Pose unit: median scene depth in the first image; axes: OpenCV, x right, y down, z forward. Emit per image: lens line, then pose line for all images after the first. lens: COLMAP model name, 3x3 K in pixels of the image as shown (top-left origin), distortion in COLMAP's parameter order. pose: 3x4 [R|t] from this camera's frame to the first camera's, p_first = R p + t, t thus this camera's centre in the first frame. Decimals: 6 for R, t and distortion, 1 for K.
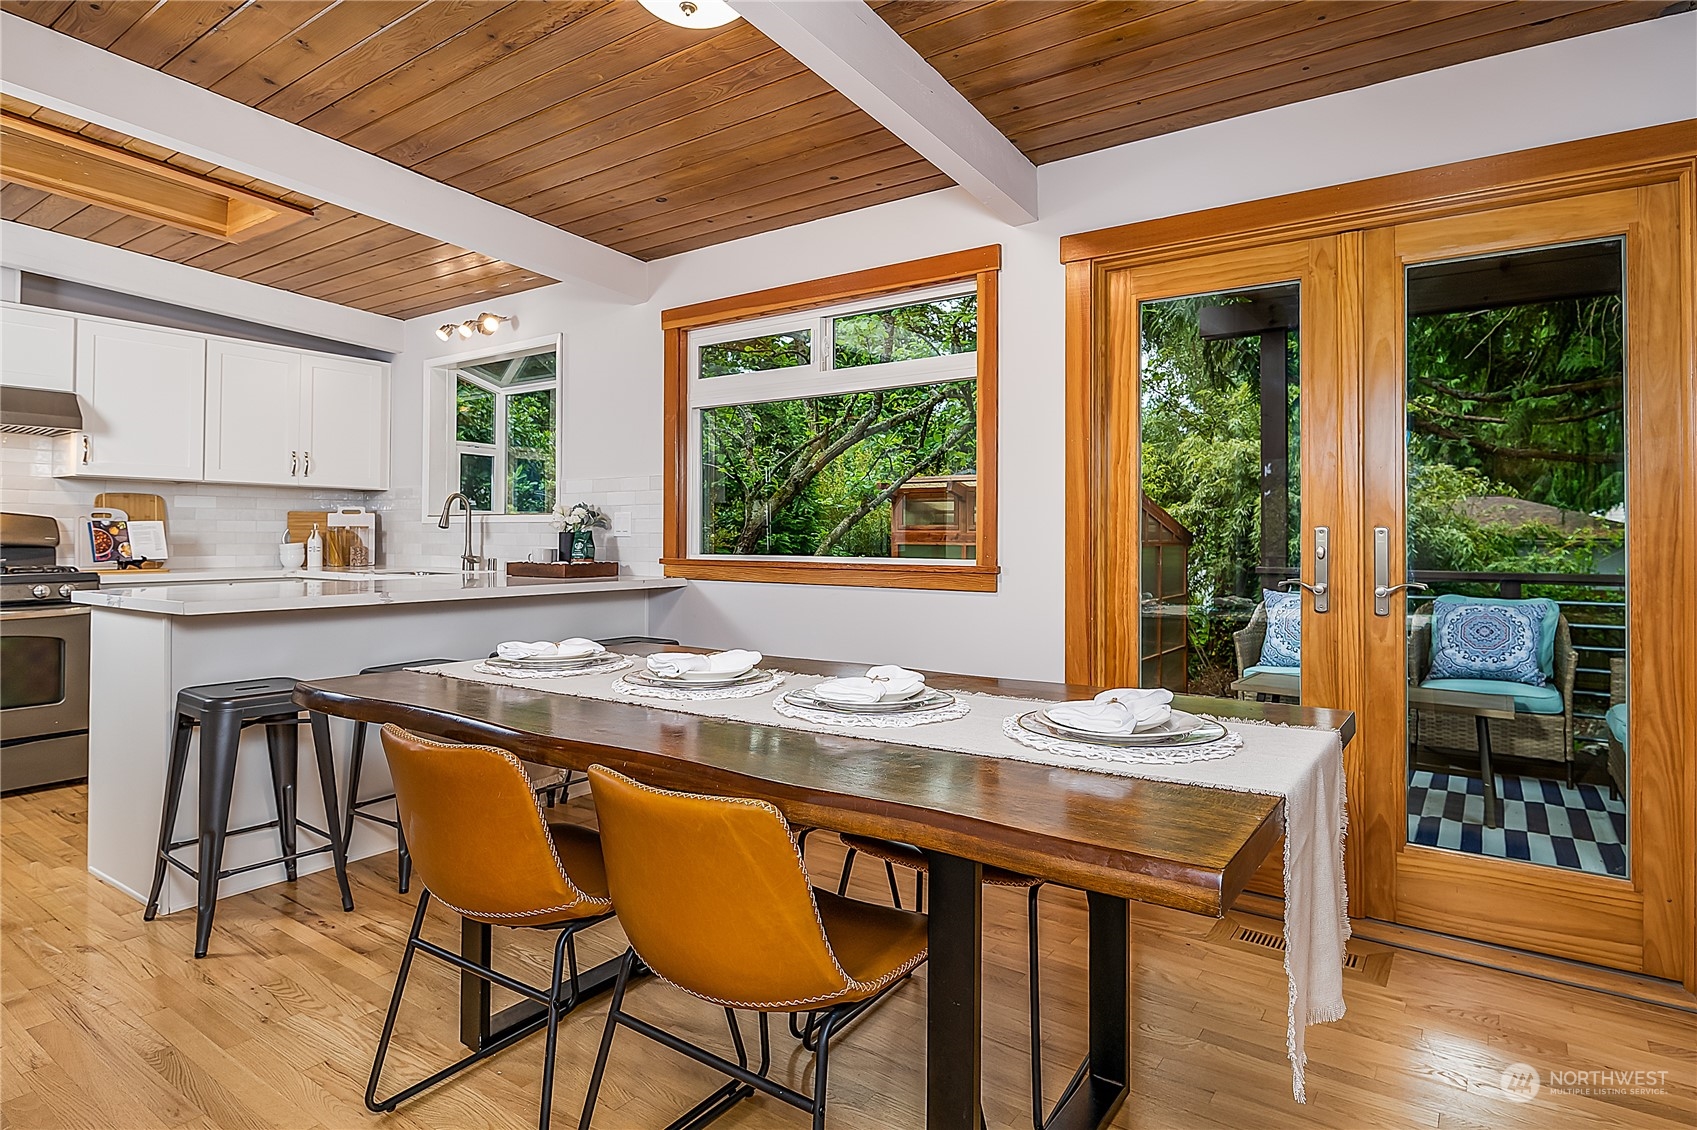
lens RADIAL K [[971.9, 0, 850.0], [0, 971.9, 511.8], [0, 0, 1]] dist [0.019073, -0.000114]
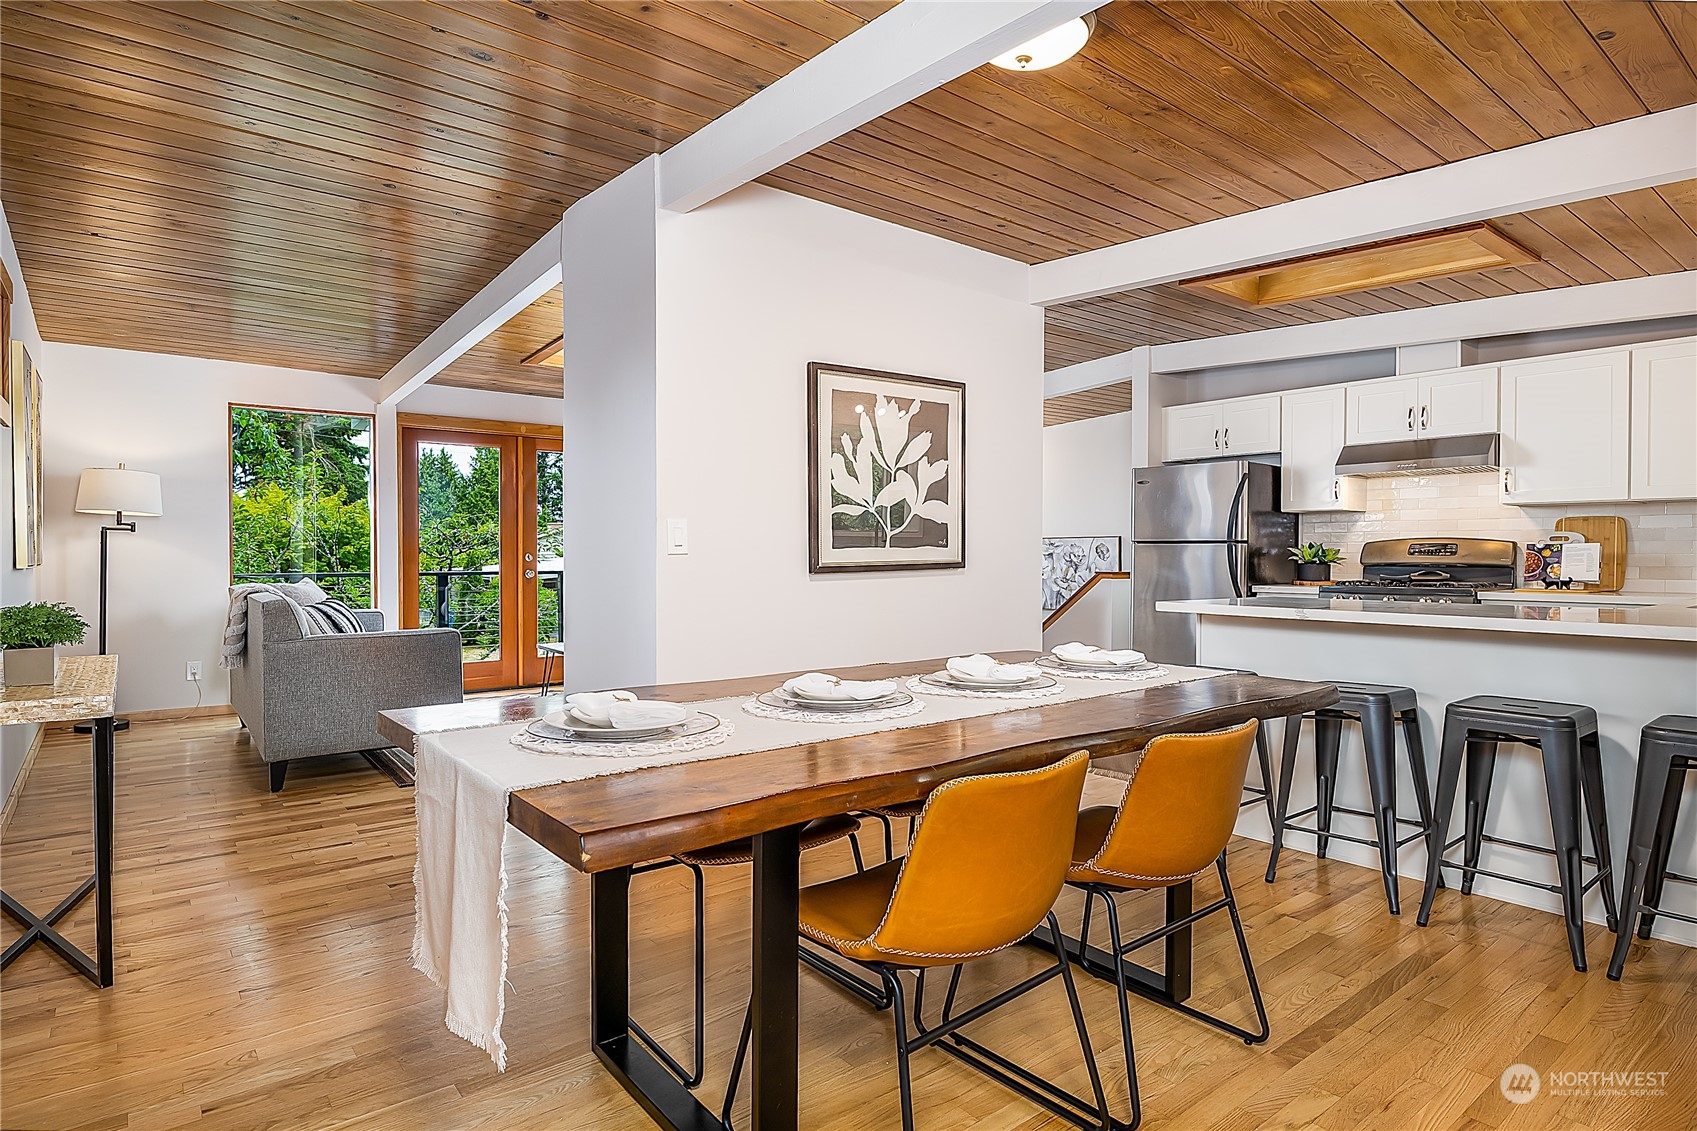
lens RADIAL K [[914.0, 0, 844.8], [0, 914.0, 560.9], [0, 0, 1]] dist [0.001706, -0.007583]
pose [[-0.240430, -0.004211, -0.970657, 0.415535], [0.017065, 0.999818, -0.008564, 0.023925], [0.970517, -0.018624, -0.240314, 0.500016]]
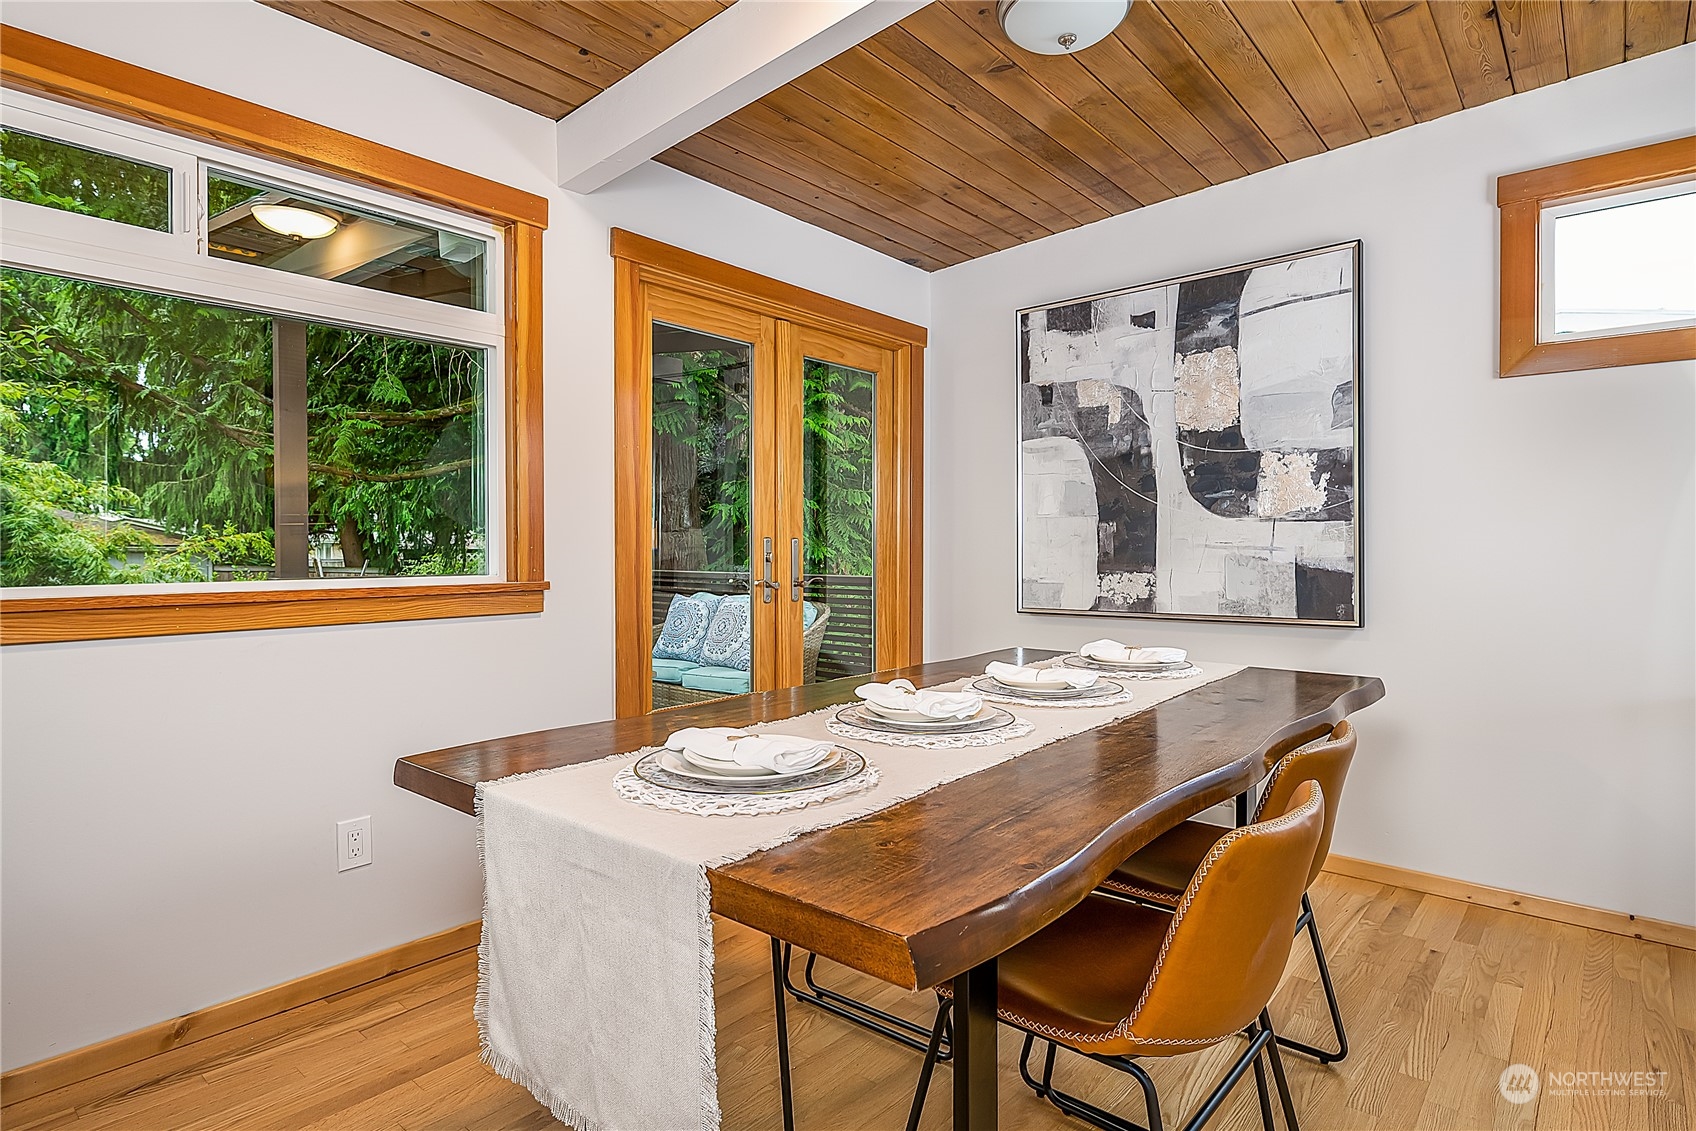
lens RADIAL K [[892.4, 0, 852.3], [0, 892.4, 562.2], [0, 0, 1]] dist [-0.001883, -0.002104]
pose [[0.051986, -0.023133, 0.998380, -0.449364], [-0.025488, 0.999375, 0.024483, 0.010100], [-0.998322, -0.026720, 0.051364, 0.490889]]
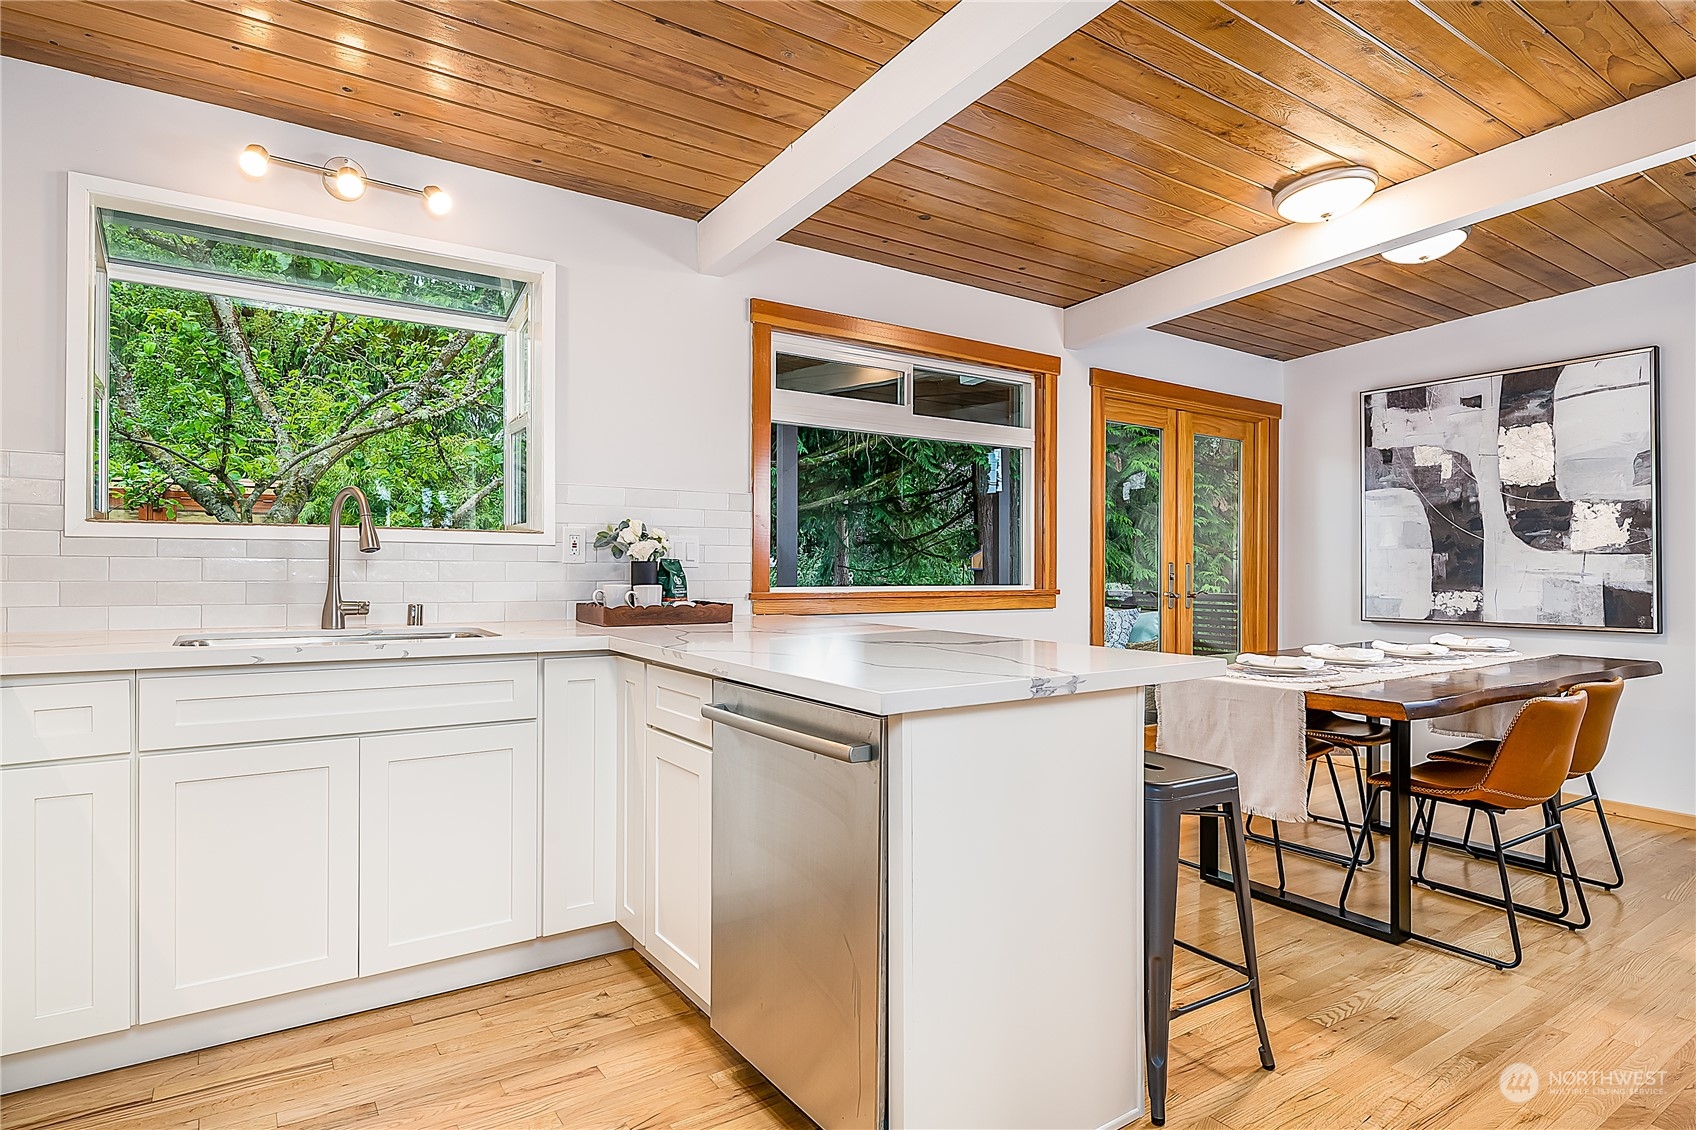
lens RADIAL K [[913.5, 0, 844.3], [0, 913.5, 560.4], [0, 0, 1]] dist [0.001706, -0.007583]
pose [[0.317174, 0.002275, 0.948365, -0.849214], [-0.030926, 0.999490, 0.007945, 0.010023], [-0.947863, -0.031849, 0.317083, 0.618425]]
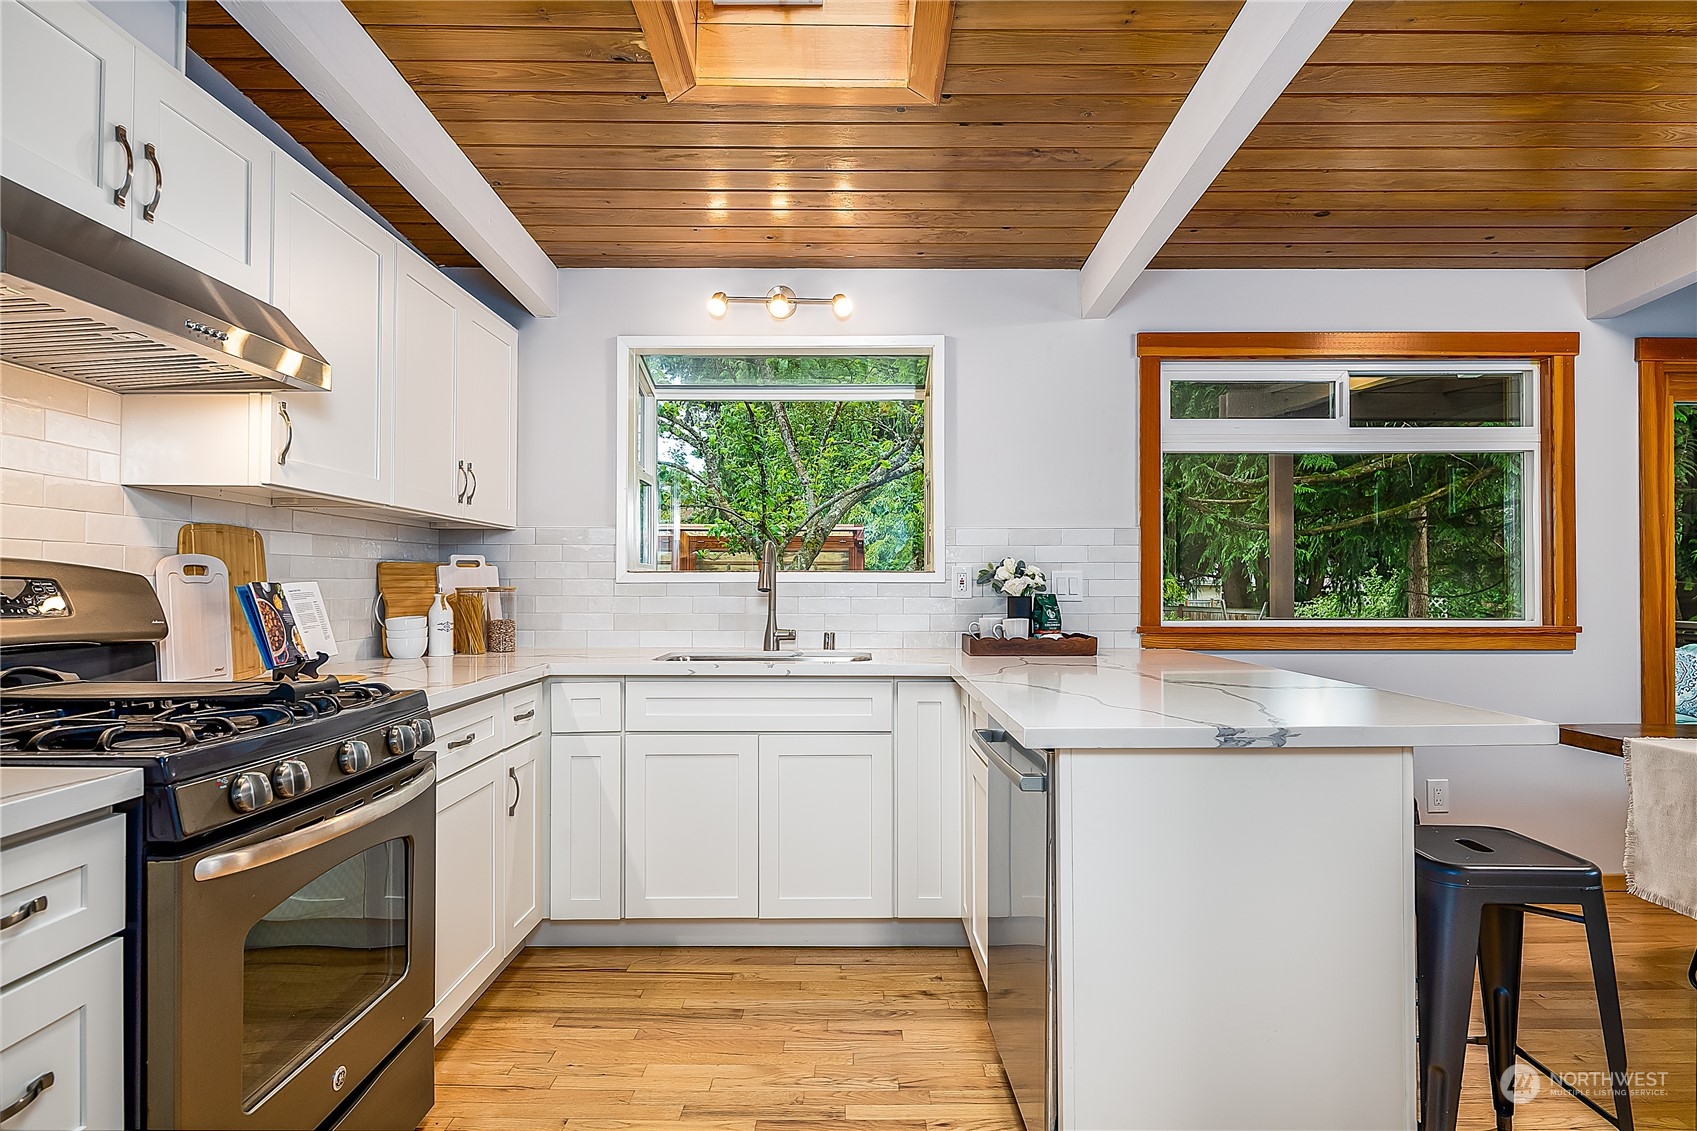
lens RADIAL K [[917.7, 0, 853.9], [0, 917.7, 572.5], [0, 0, 1]] dist [-0.000011, -0.000611]
pose [[0.796976, 0.003788, 0.604000, -0.808287], [-0.010772, 0.999910, 0.007943, -0.002215], [-0.603915, -0.012837, 0.796945, 0.474936]]
